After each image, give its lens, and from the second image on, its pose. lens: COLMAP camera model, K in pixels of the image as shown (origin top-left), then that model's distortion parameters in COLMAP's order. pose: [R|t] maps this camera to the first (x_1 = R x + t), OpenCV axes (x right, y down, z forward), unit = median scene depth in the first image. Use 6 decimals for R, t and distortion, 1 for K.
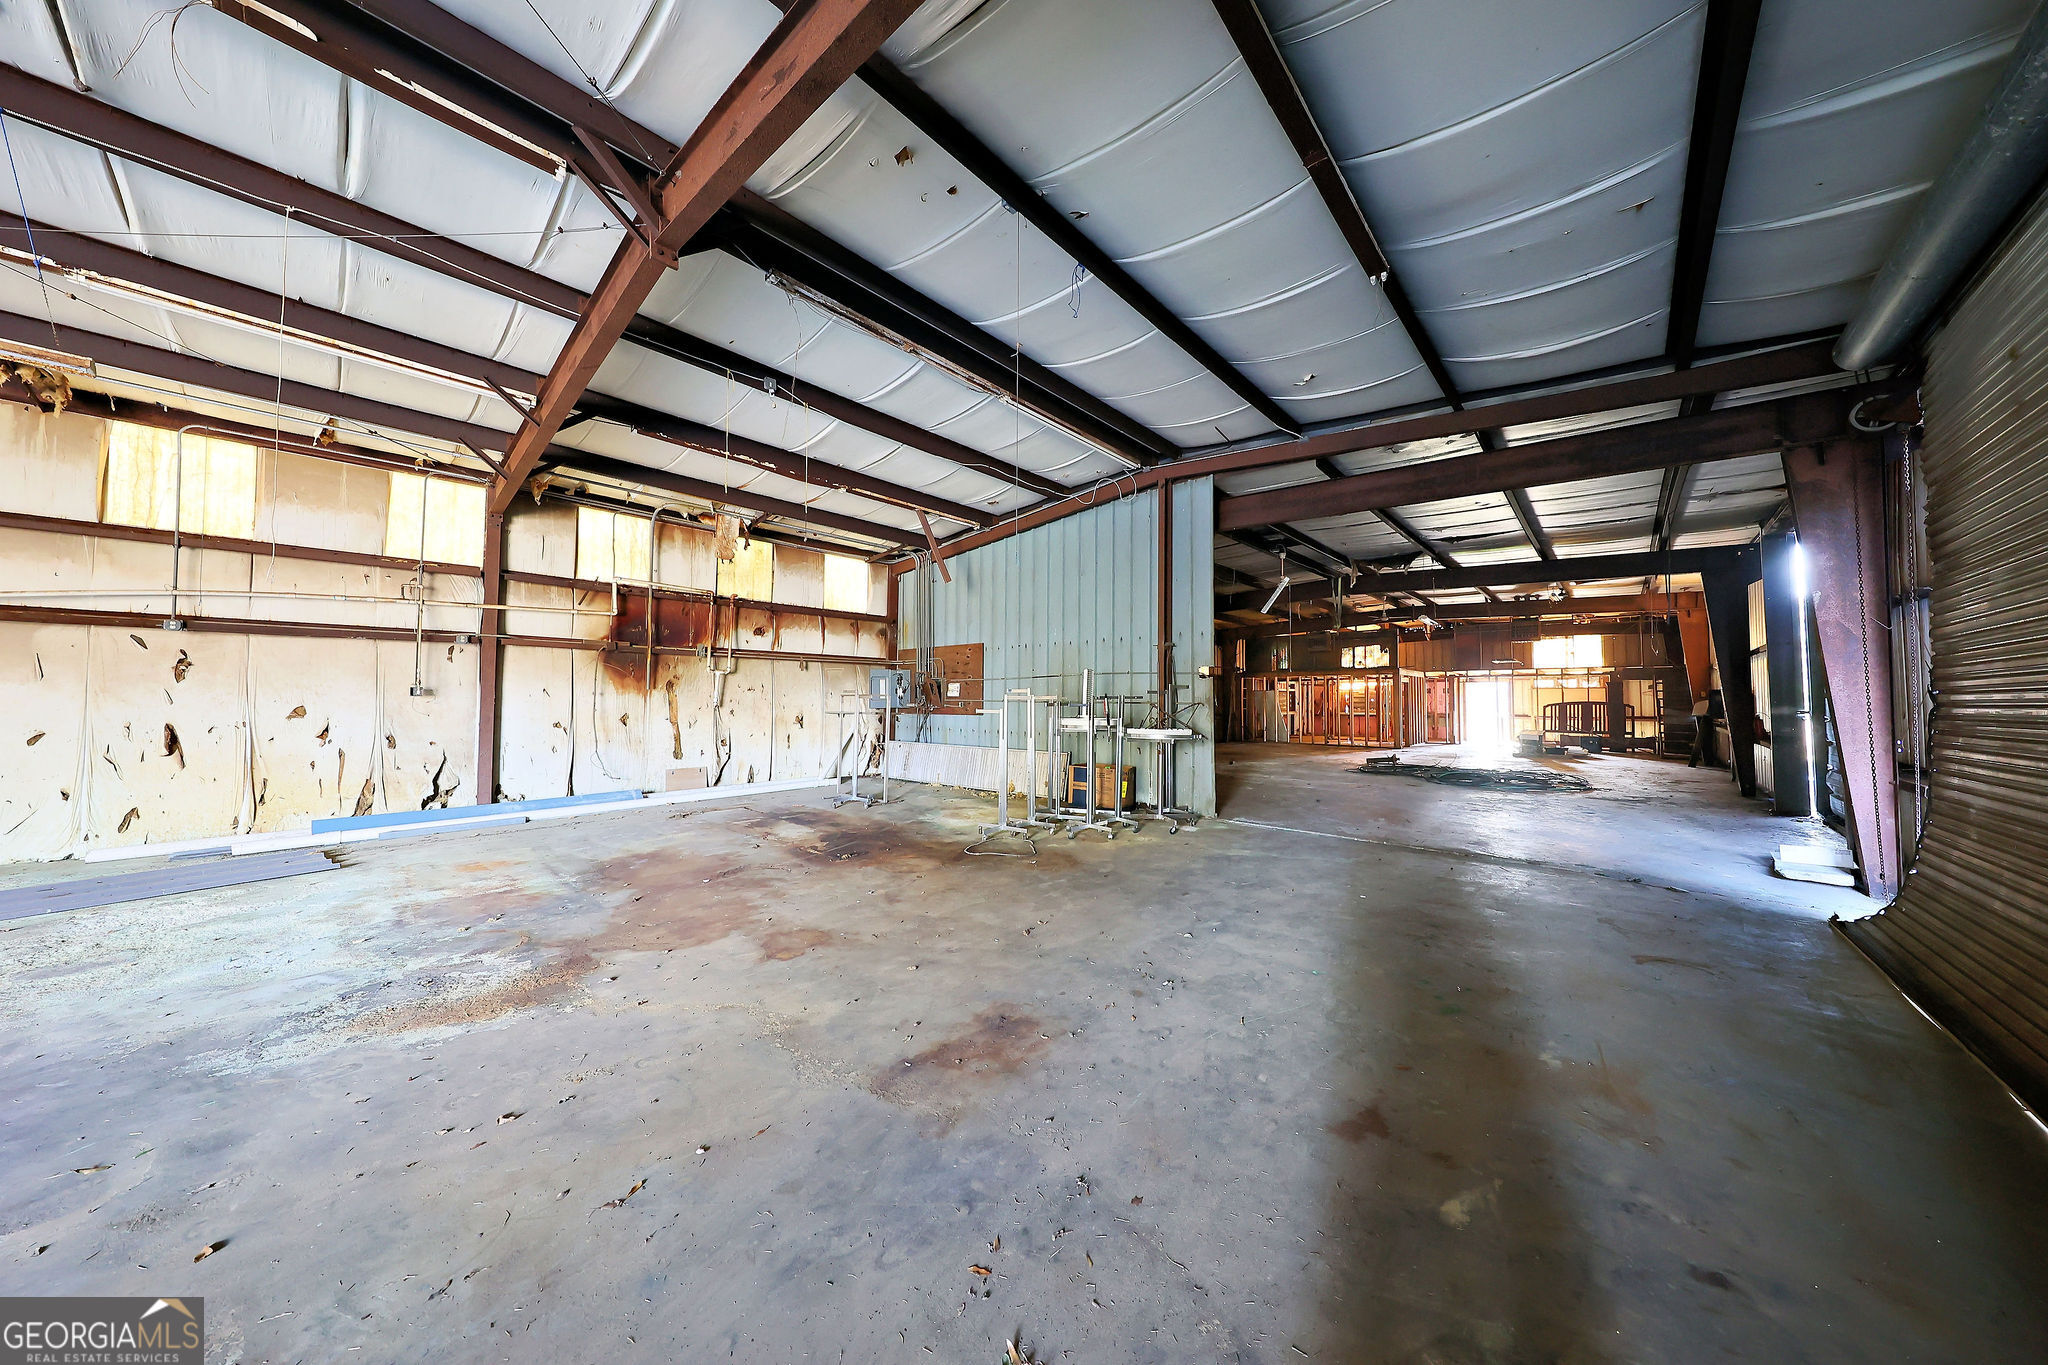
lens RADIAL K [[678.2, 0, 1027.4], [0, 678.2, 679.9], [0, 0, 1]] dist [0.010735, 0.000065]
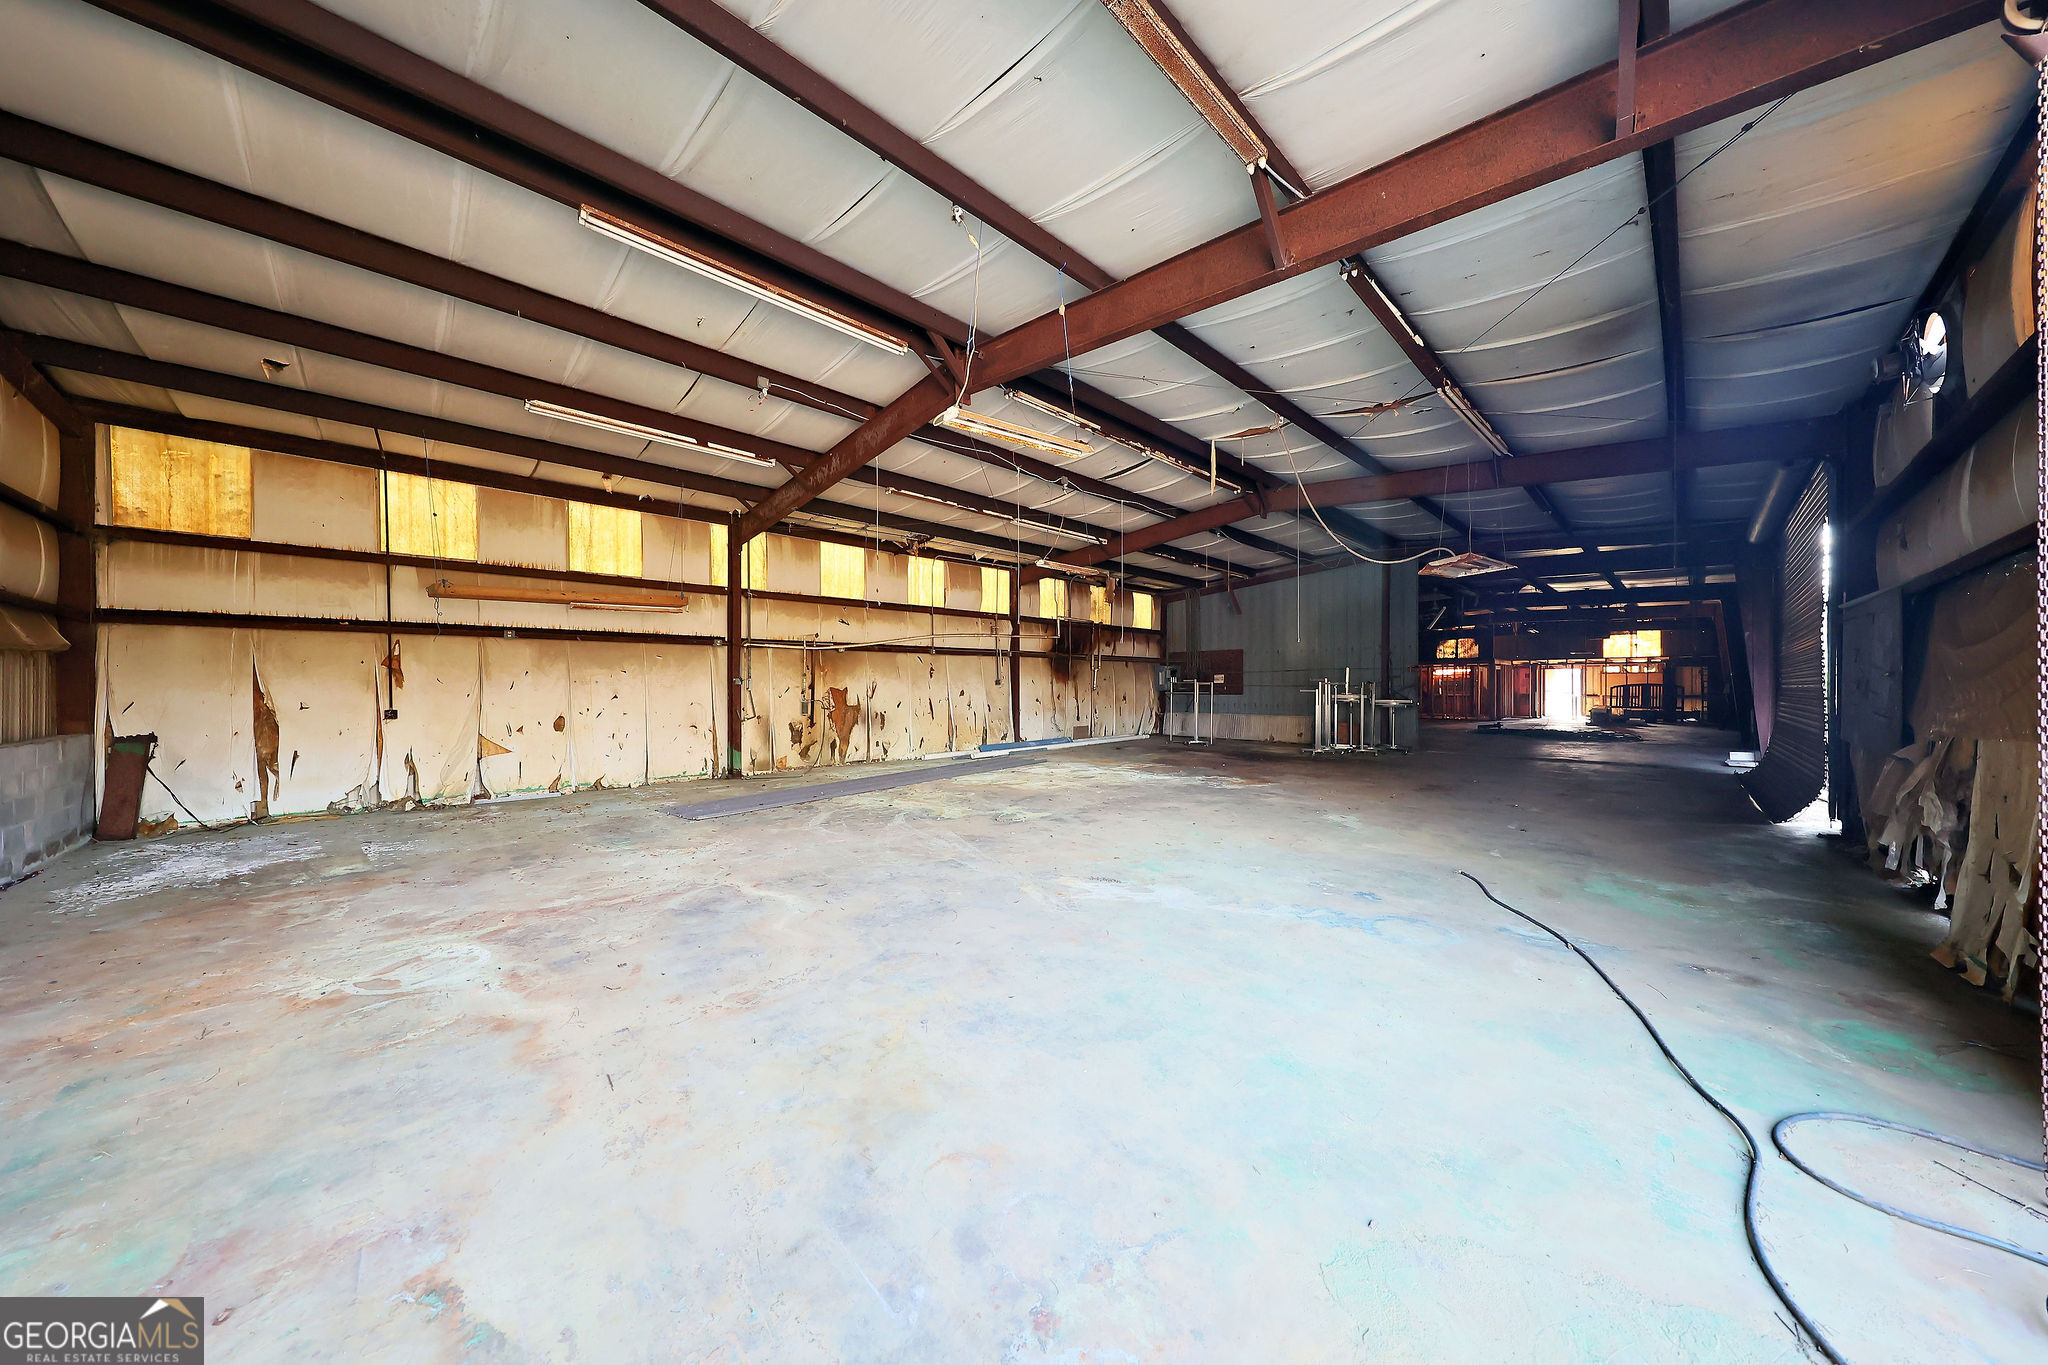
lens RADIAL K [[642.9, 0, 1019.5], [0, 642.9, 690.1], [0, 0, 1]] dist [-0.003064, -0.000036]
pose [[0.996389, -0.006879, -0.084624, -0.410623], [0.009744, 0.999391, 0.033492, -0.012688], [0.084342, -0.034196, 0.995850, -0.487105]]
